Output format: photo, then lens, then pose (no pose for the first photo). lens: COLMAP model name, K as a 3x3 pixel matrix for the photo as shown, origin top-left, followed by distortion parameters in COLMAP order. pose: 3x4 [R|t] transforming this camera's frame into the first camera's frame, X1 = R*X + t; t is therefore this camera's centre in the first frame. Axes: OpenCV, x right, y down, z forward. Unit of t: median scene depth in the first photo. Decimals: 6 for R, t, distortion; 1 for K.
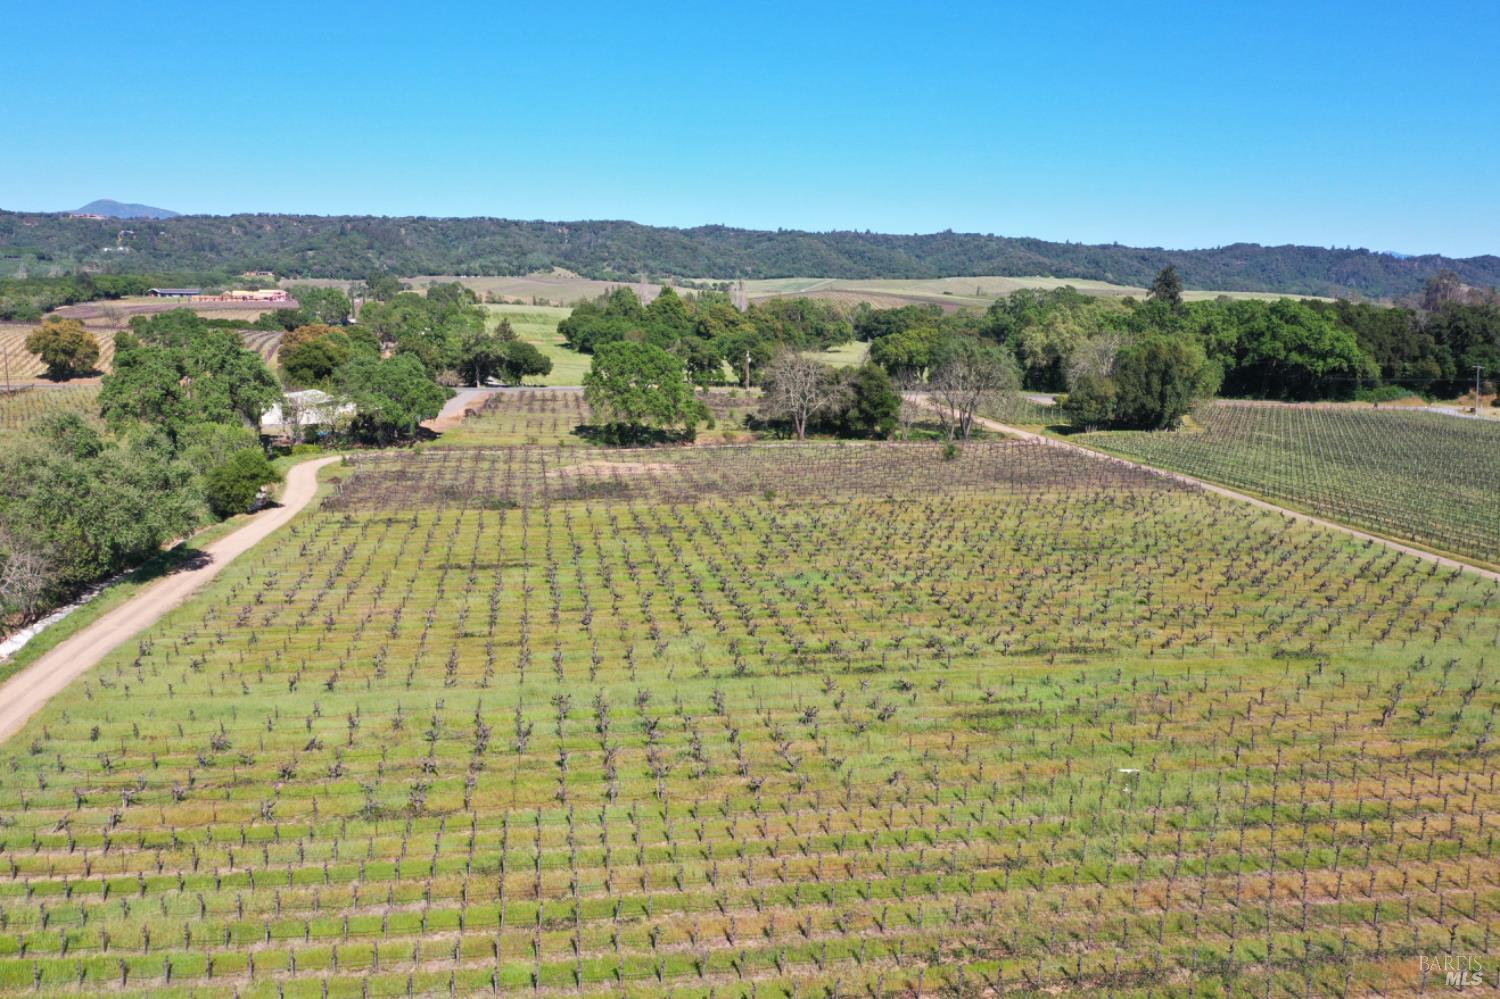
lens RADIAL K [[1227.0, 0, 745.0], [0, 1227.0, 498.0], [0, 0, 1]] dist [-0.002546, -0.003492]
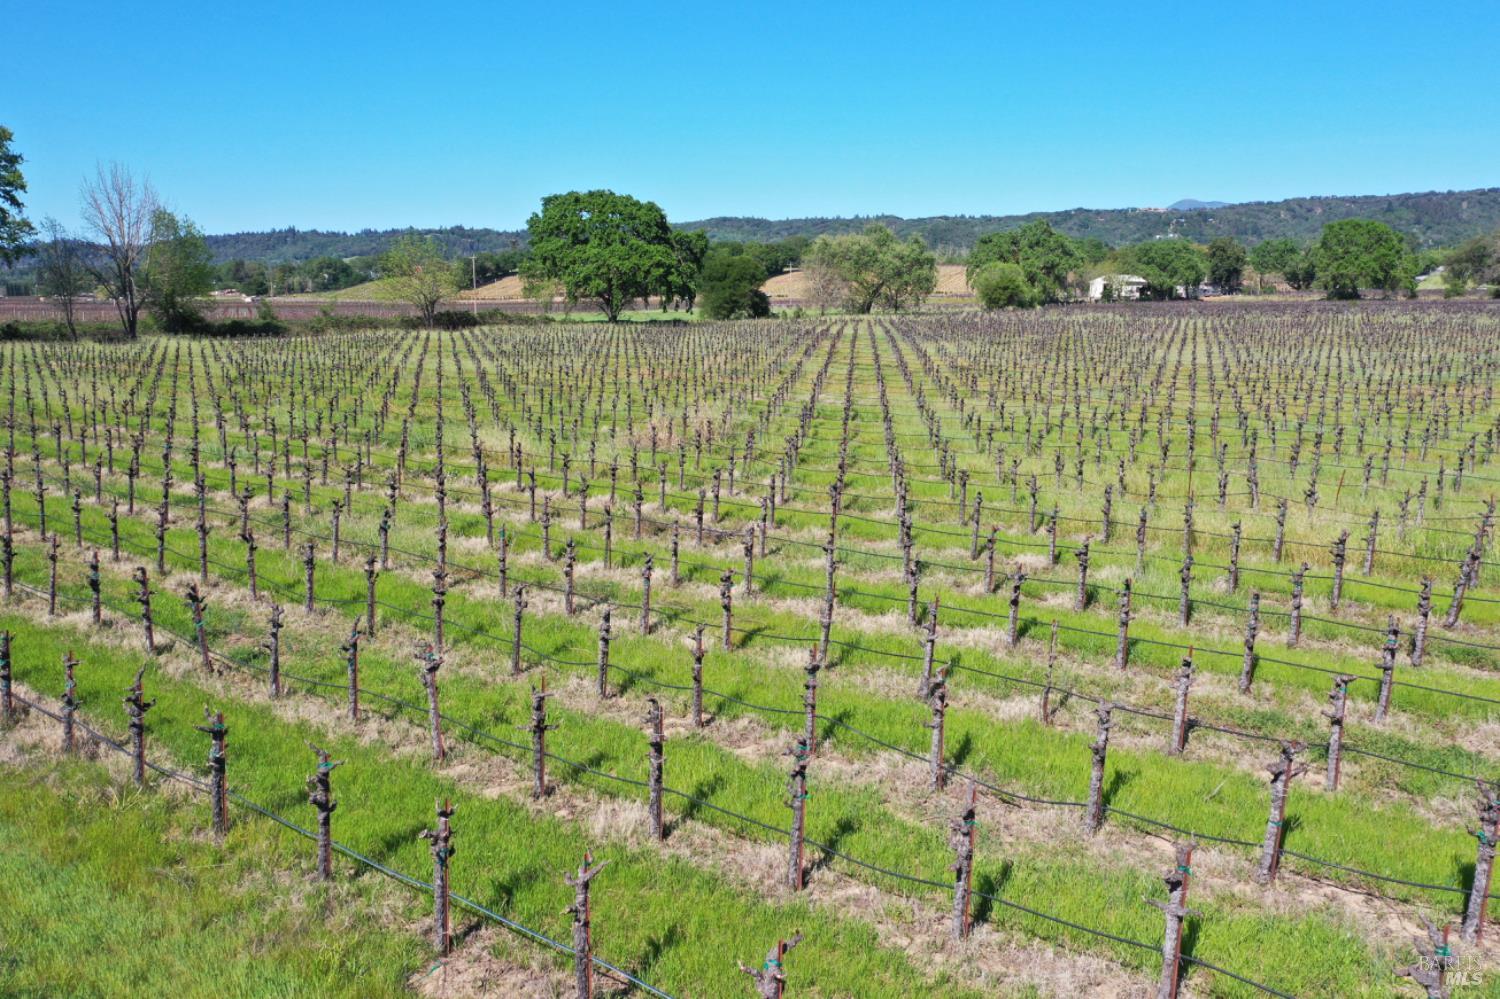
lens RADIAL K [[1227.0, 0, 741.8], [0, 1227.0, 498.9], [0, 0, 1]] dist [-0.002546, -0.003492]
pose [[0.685608, 0.106458, -0.720145, 0.257551], [-0.102954, 0.993486, 0.048849, 0.099542], [0.720654, 0.040651, 0.692102, -0.173711]]
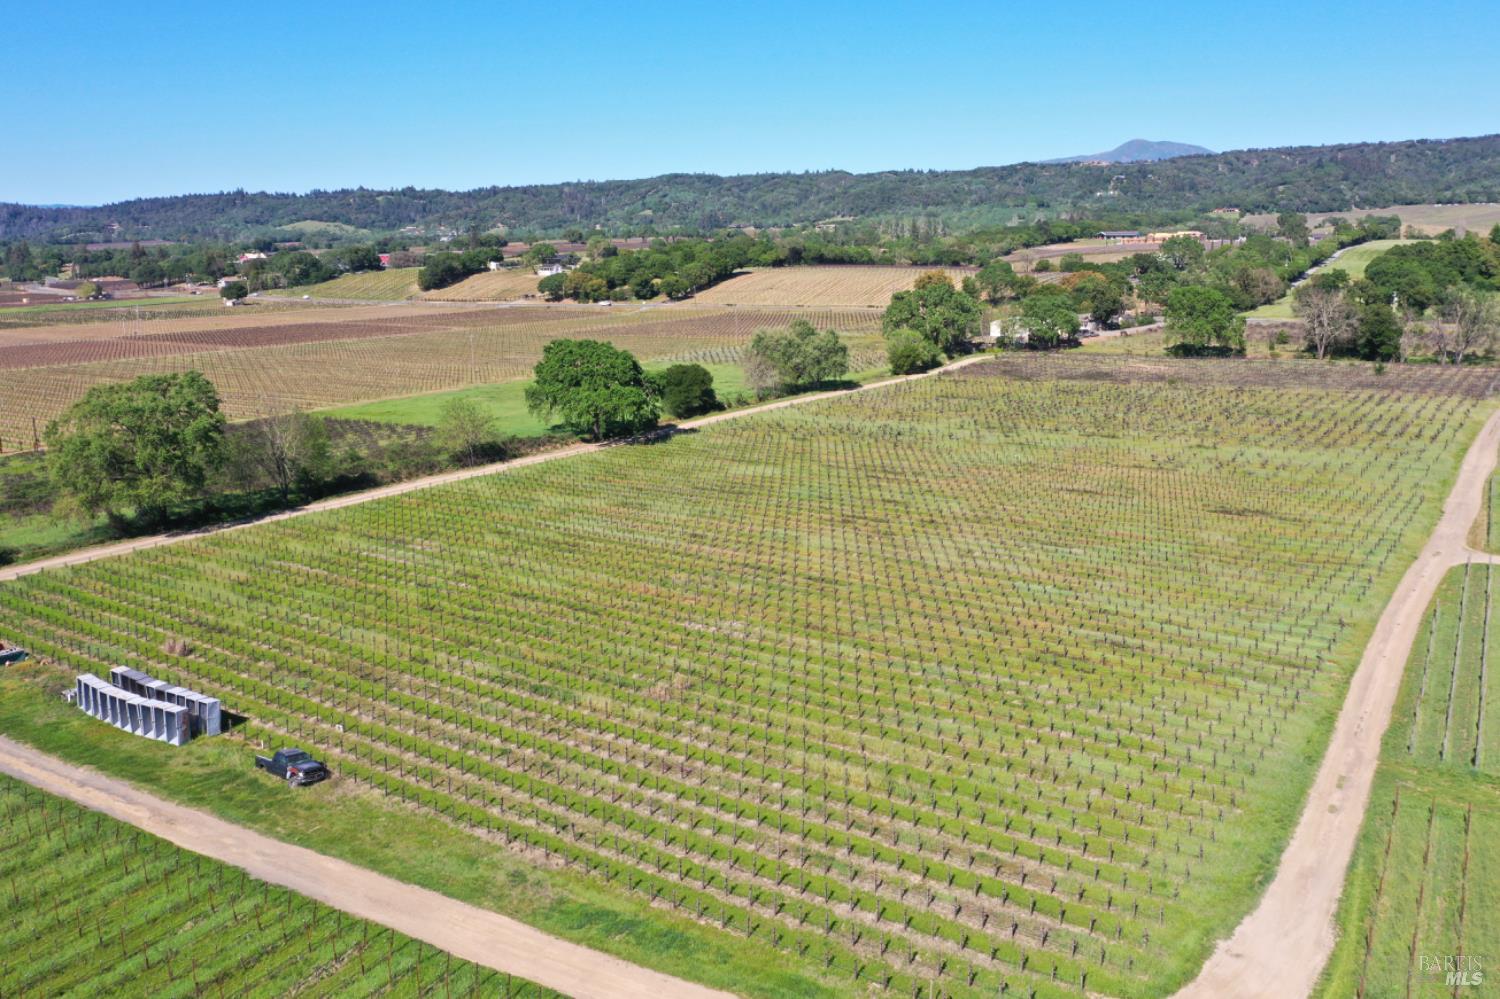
lens RADIAL K [[1227.0, 0, 739.9], [0, 1227.0, 501.5], [0, 0, 1]] dist [-0.002546, -0.003492]
pose [[0.711120, 0.123808, -0.692084, 0.376232], [-0.083782, 0.992281, 0.091424, 0.026666], [0.698061, -0.007030, 0.716004, -0.293550]]
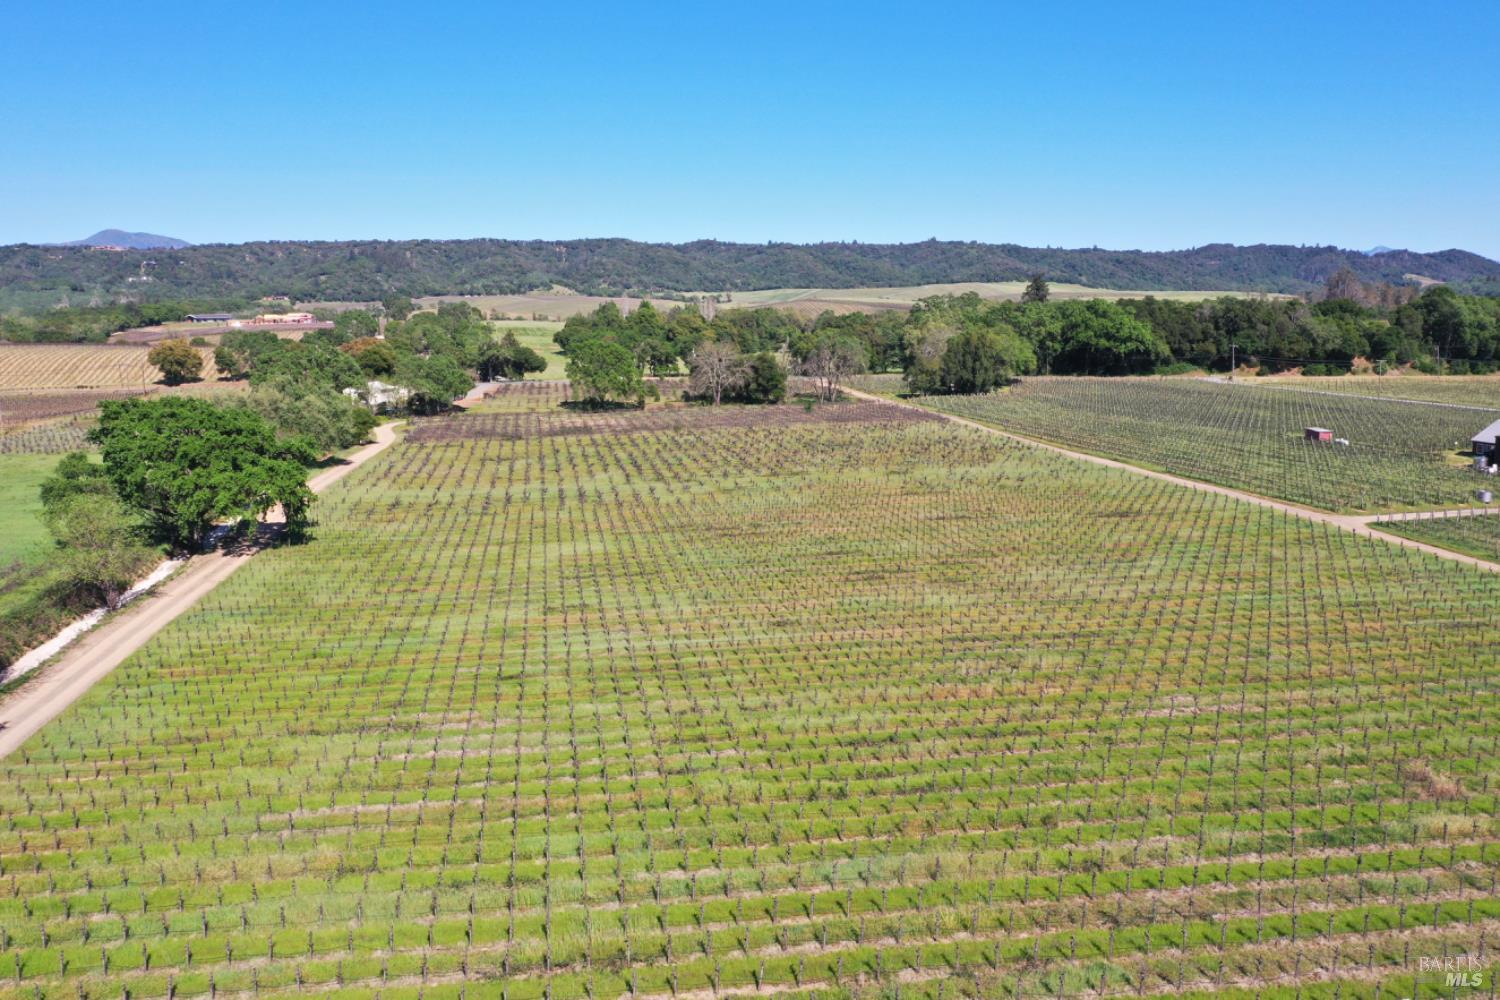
lens RADIAL K [[1227.0, 0, 737.4], [0, 1227.0, 490.5], [0, 0, 1]] dist [-0.002546, -0.003492]
pose [[0.999644, -0.024812, -0.009833, 0.055191], [0.024661, 0.999580, -0.015201, 0.051051], [0.010206, 0.014953, 0.999836, -0.301844]]
